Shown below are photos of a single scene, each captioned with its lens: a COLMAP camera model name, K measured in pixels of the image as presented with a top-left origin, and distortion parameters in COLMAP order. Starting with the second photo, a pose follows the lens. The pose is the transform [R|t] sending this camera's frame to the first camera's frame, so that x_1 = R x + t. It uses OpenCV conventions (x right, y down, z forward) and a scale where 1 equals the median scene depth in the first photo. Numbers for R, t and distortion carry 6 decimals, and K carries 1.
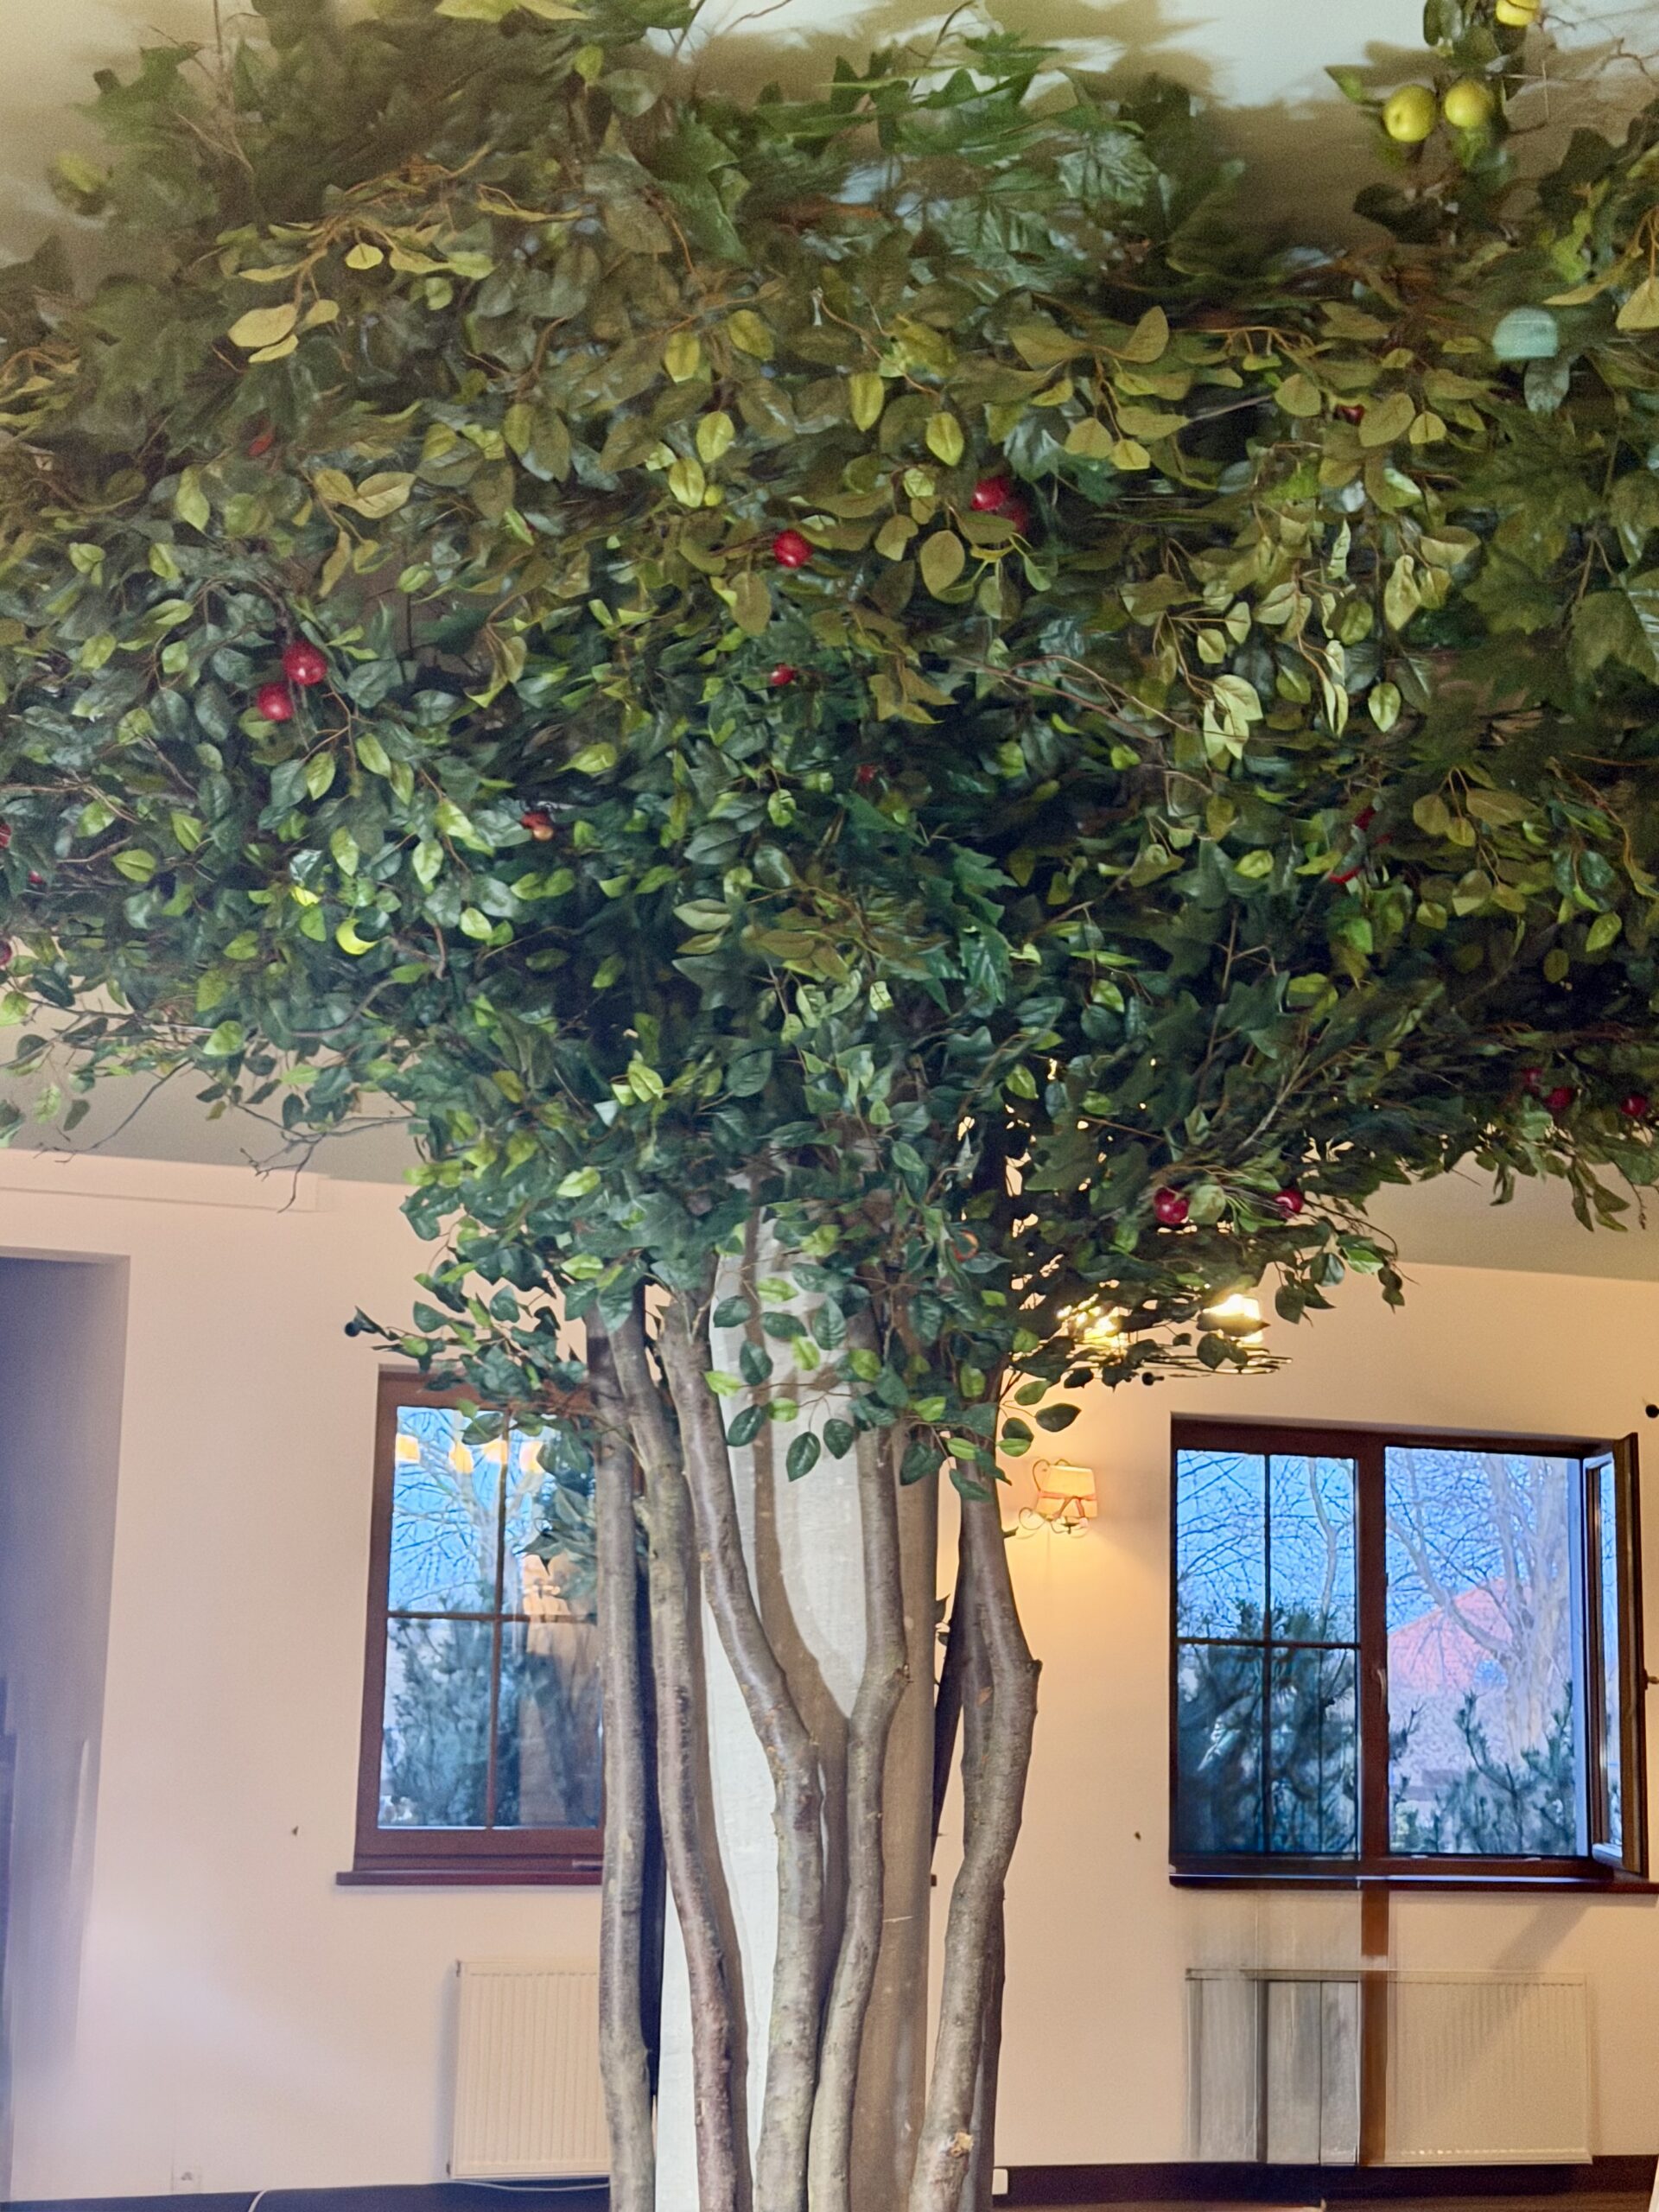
lens RADIAL K [[3298.9, 0, 824.8], [0, 3298.9, 1174.6], [0, 0, 1]] dist [0.144175, -0.117391]
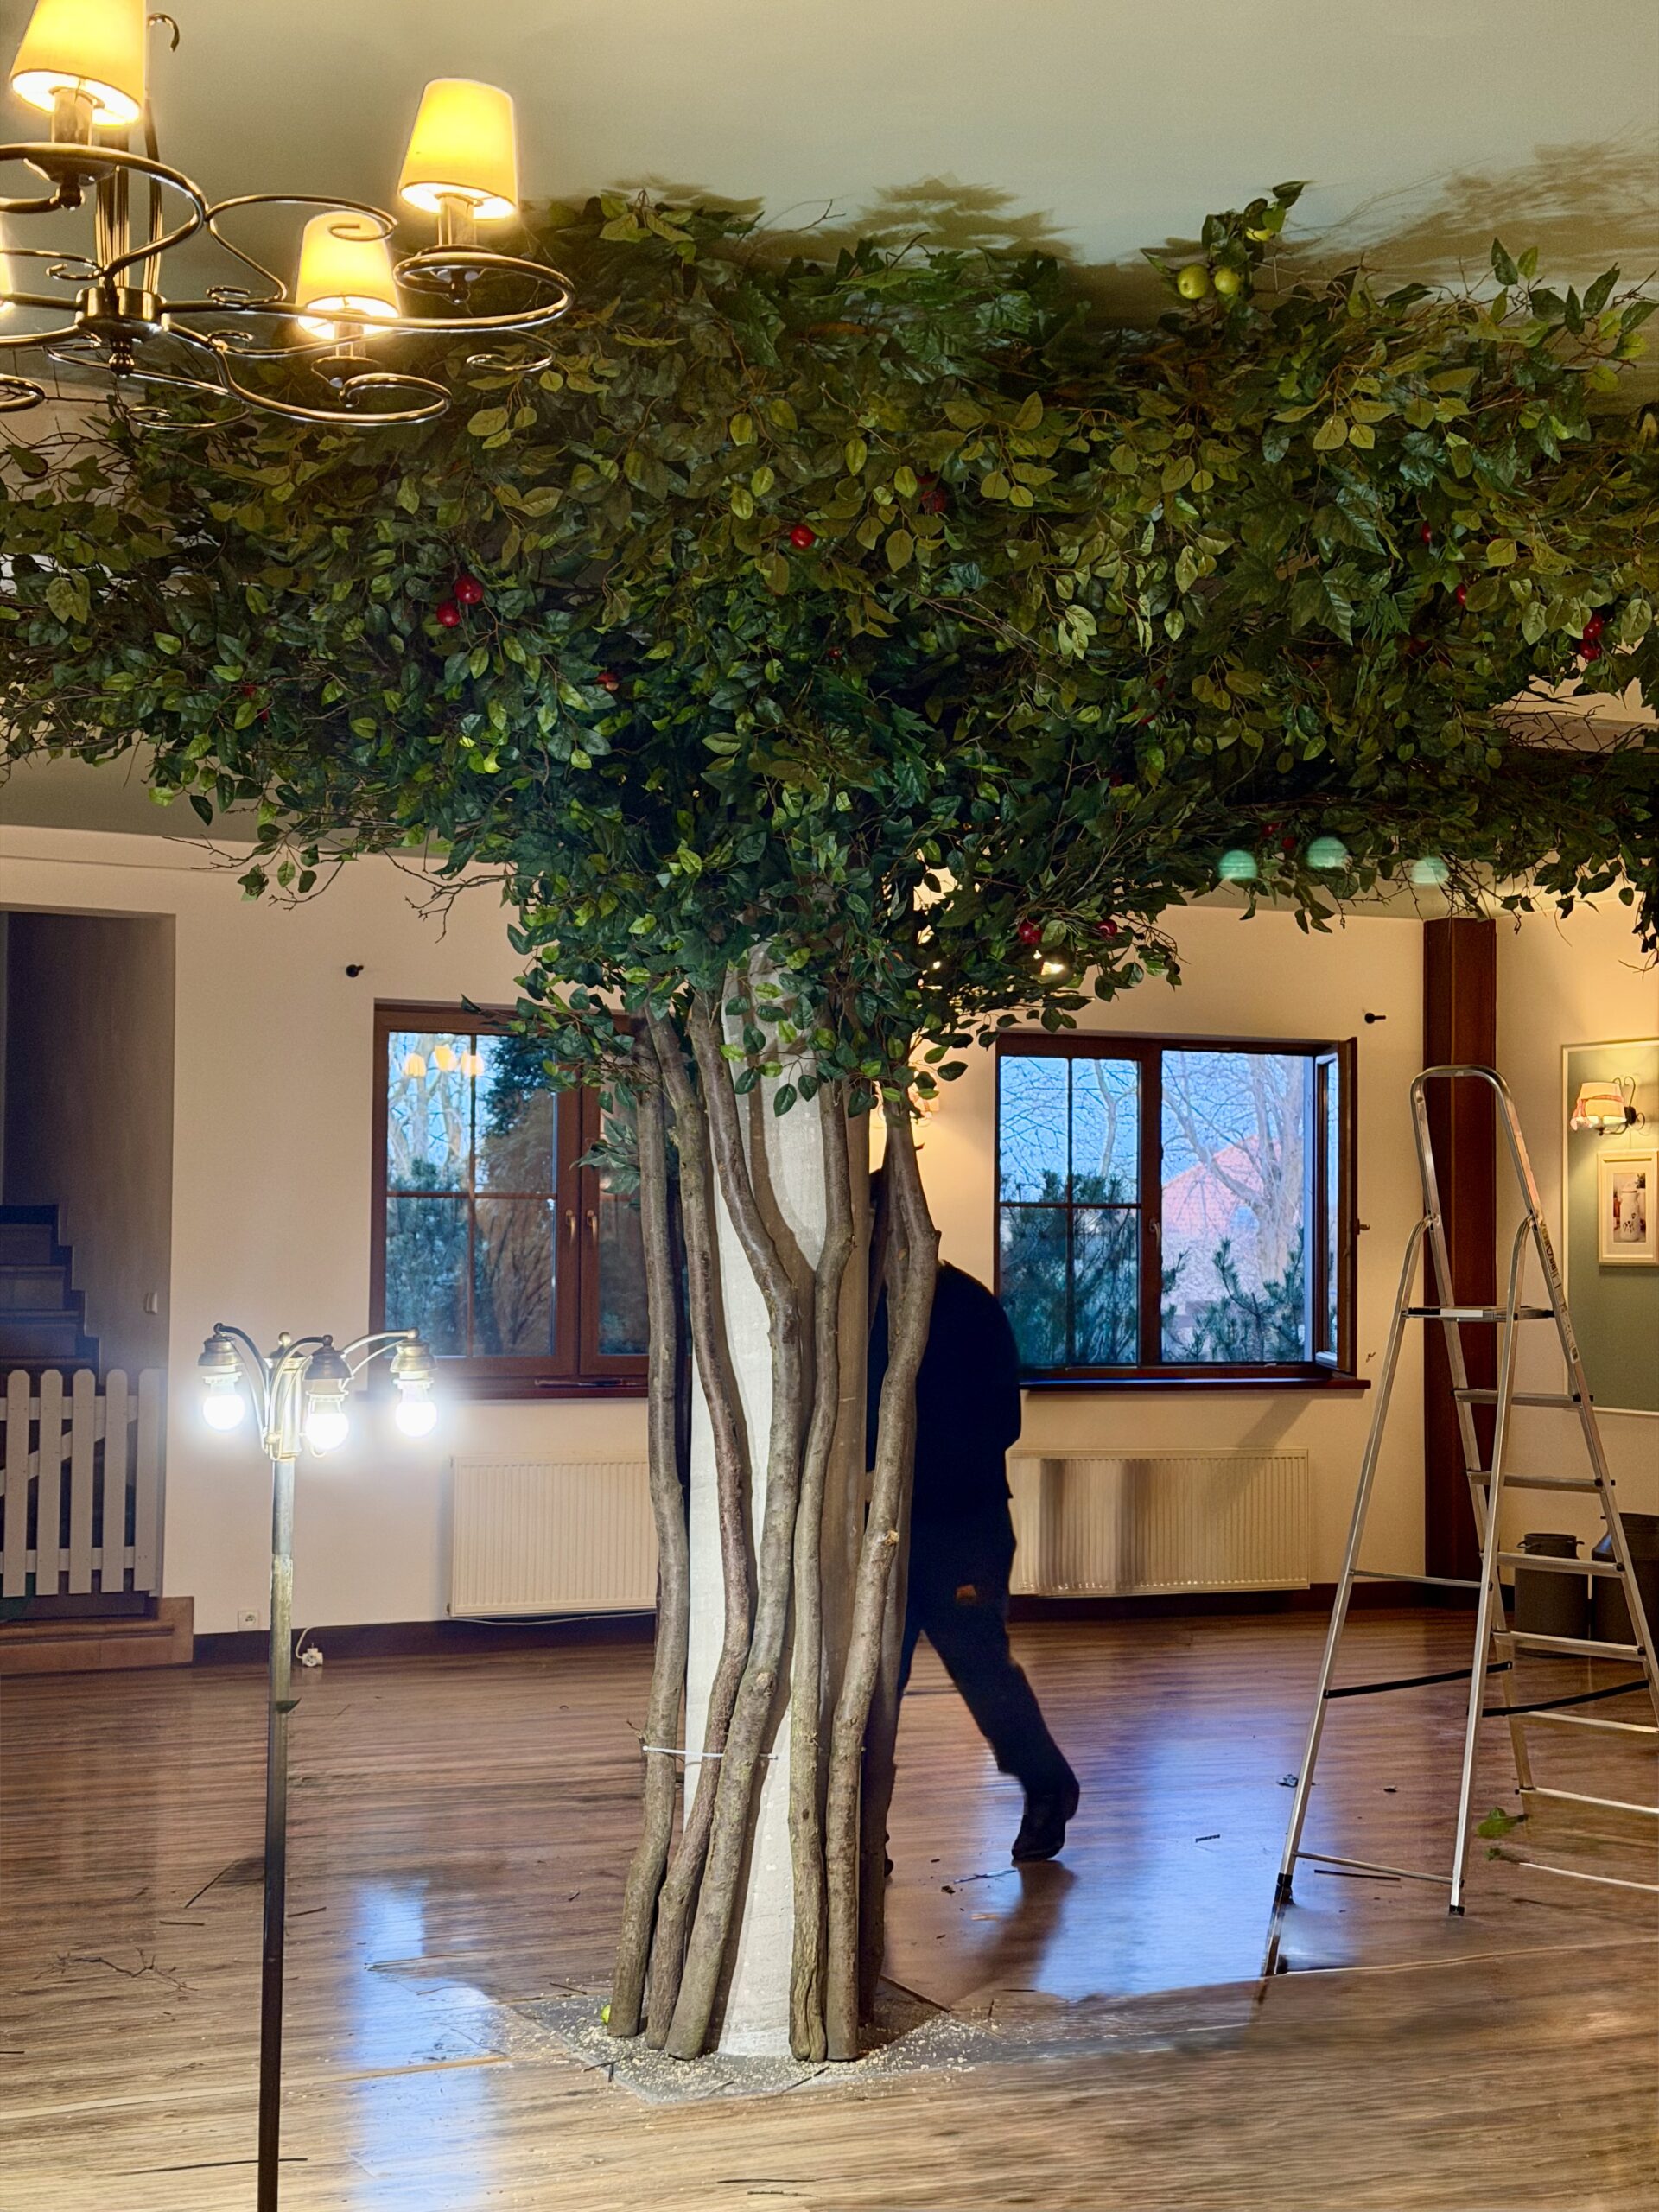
lens RADIAL K [[3322.1, 0, 826.8], [0, 3322.1, 1160.1], [0, 0, 1]] dist [0.157125, 0.011107]
pose [[0.997545, -0.013471, 0.068720, -0.095466], [0.004350, 0.991349, 0.131180, -0.089073], [-0.069893, -0.130559, 0.988974, -0.518978]]
